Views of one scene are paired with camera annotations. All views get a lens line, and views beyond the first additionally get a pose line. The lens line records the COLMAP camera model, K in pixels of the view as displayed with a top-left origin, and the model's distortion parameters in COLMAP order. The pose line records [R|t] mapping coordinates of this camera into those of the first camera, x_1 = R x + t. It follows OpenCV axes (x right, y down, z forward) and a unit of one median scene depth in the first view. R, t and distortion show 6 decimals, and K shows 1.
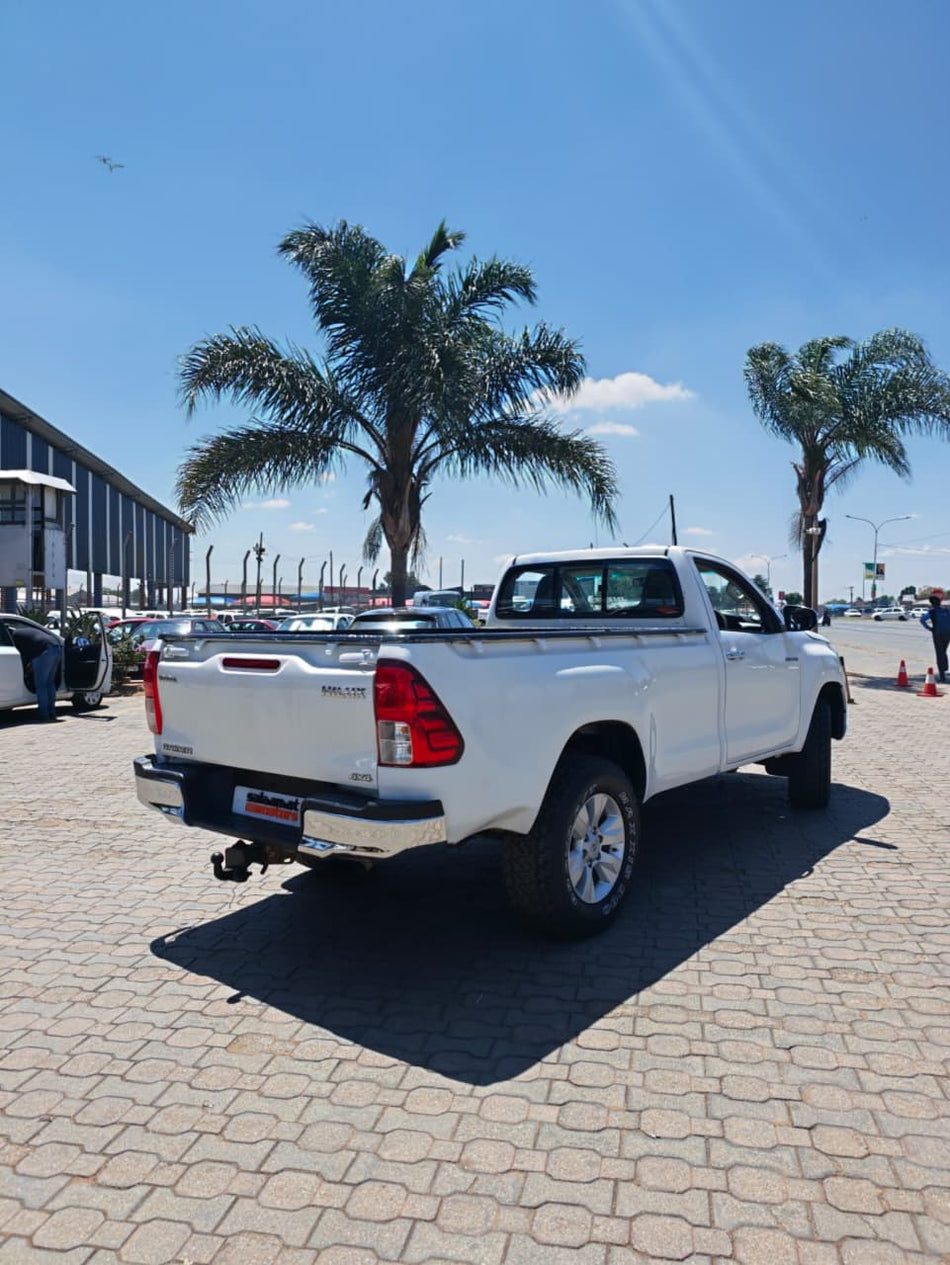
lens RADIAL K [[888.9, 0, 479.9], [0, 888.9, 630.2], [0, 0, 1]] dist [-0.003531, 0.002077]
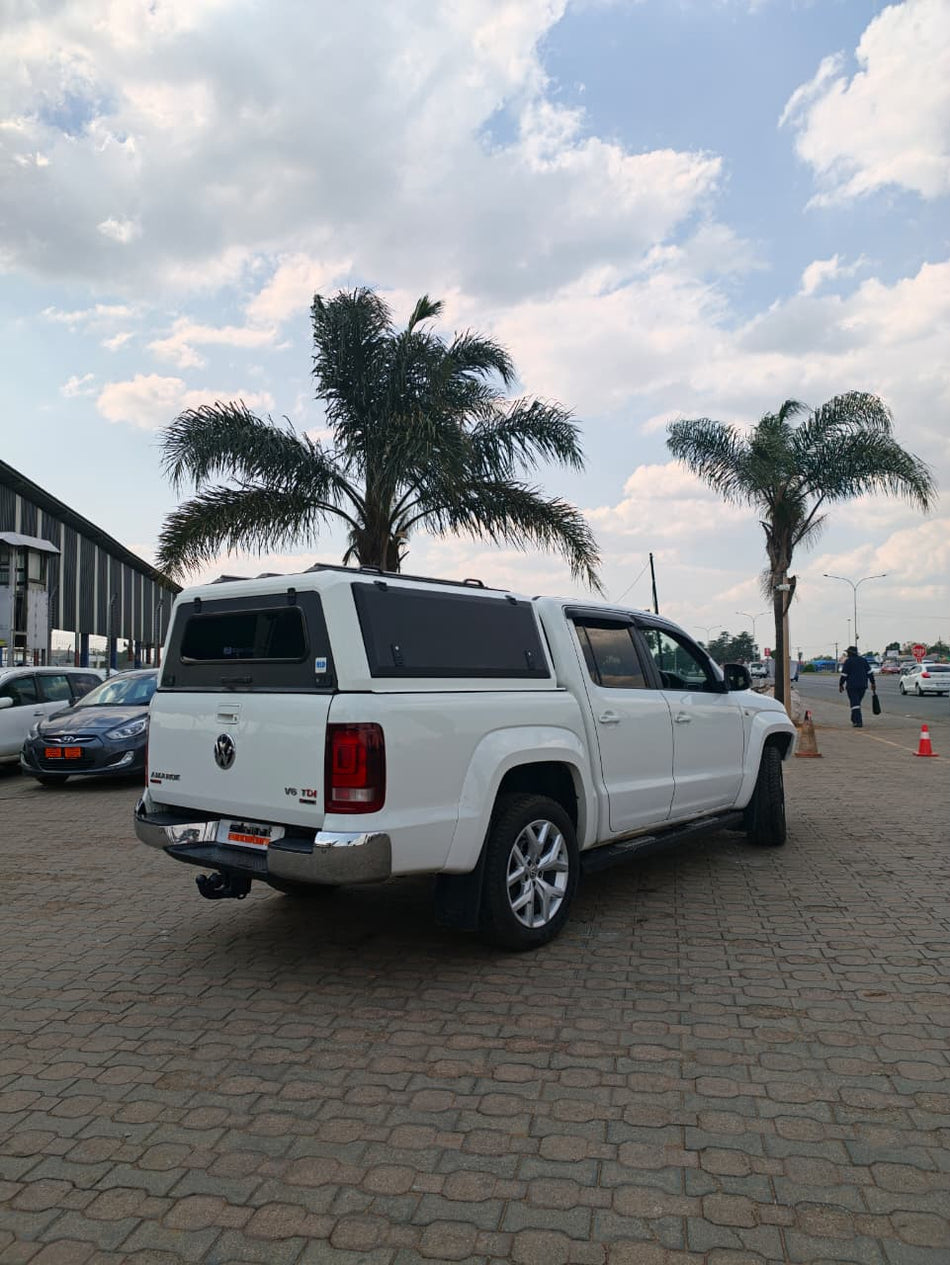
lens RADIAL K [[887.9, 0, 482.9], [0, 887.9, 626.9], [0, 0, 1]] dist [0.003968, -0.005812]
pose [[0.999942, -0.005901, 0.009027, 0.073511], [0.006519, 0.997524, -0.070021, 0.010259], [-0.008591, 0.070076, 0.997505, -0.059024]]
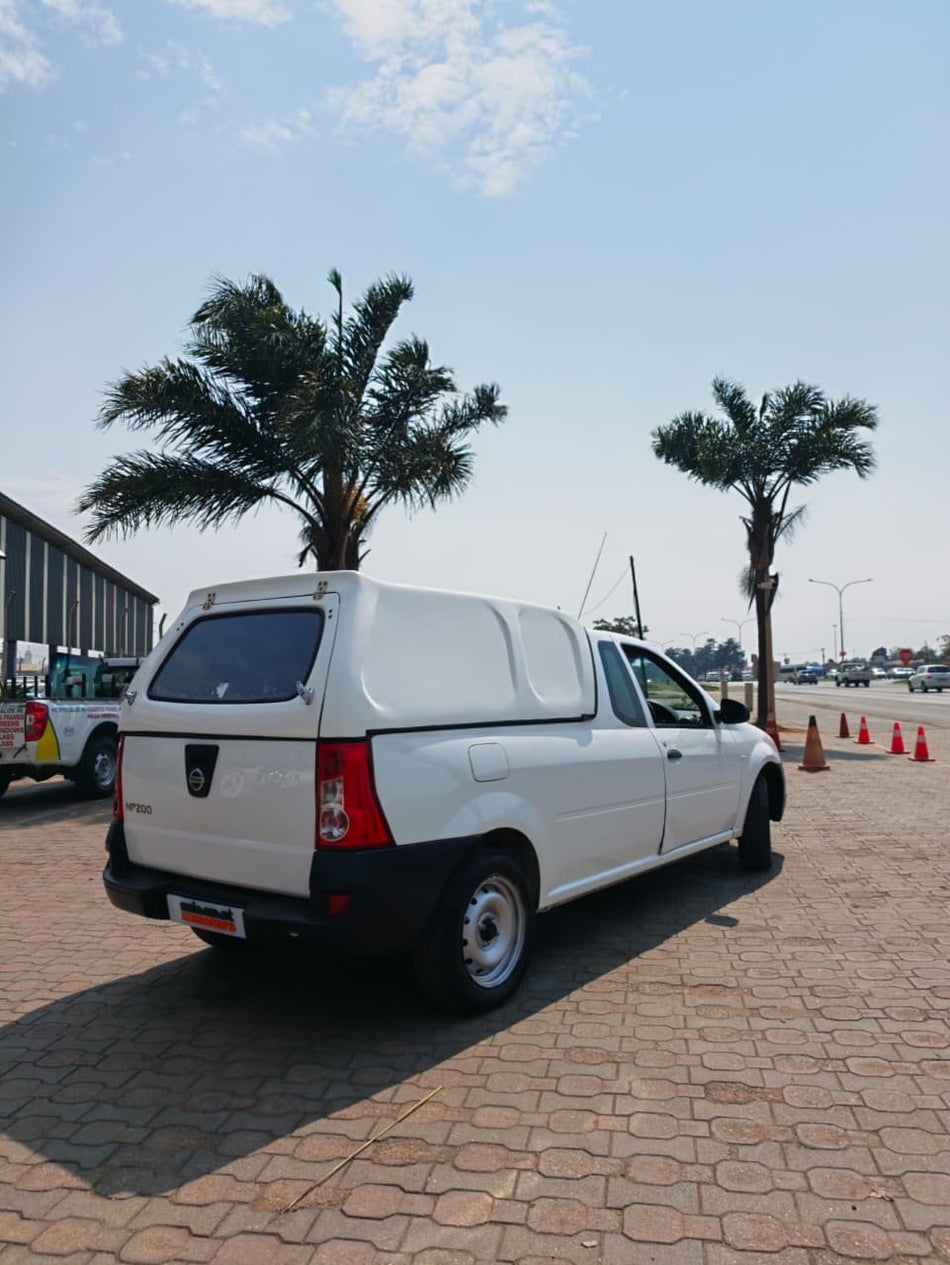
lens RADIAL K [[872.2, 0, 488.3], [0, 872.2, 627.9], [0, 0, 1]] dist [0.002752, -0.001479]
pose [[0.999644, -0.015752, 0.021524, 0.178728], [0.017493, 0.996374, -0.083261, 0.035252], [-0.020135, 0.083608, 0.996295, 0.182733]]
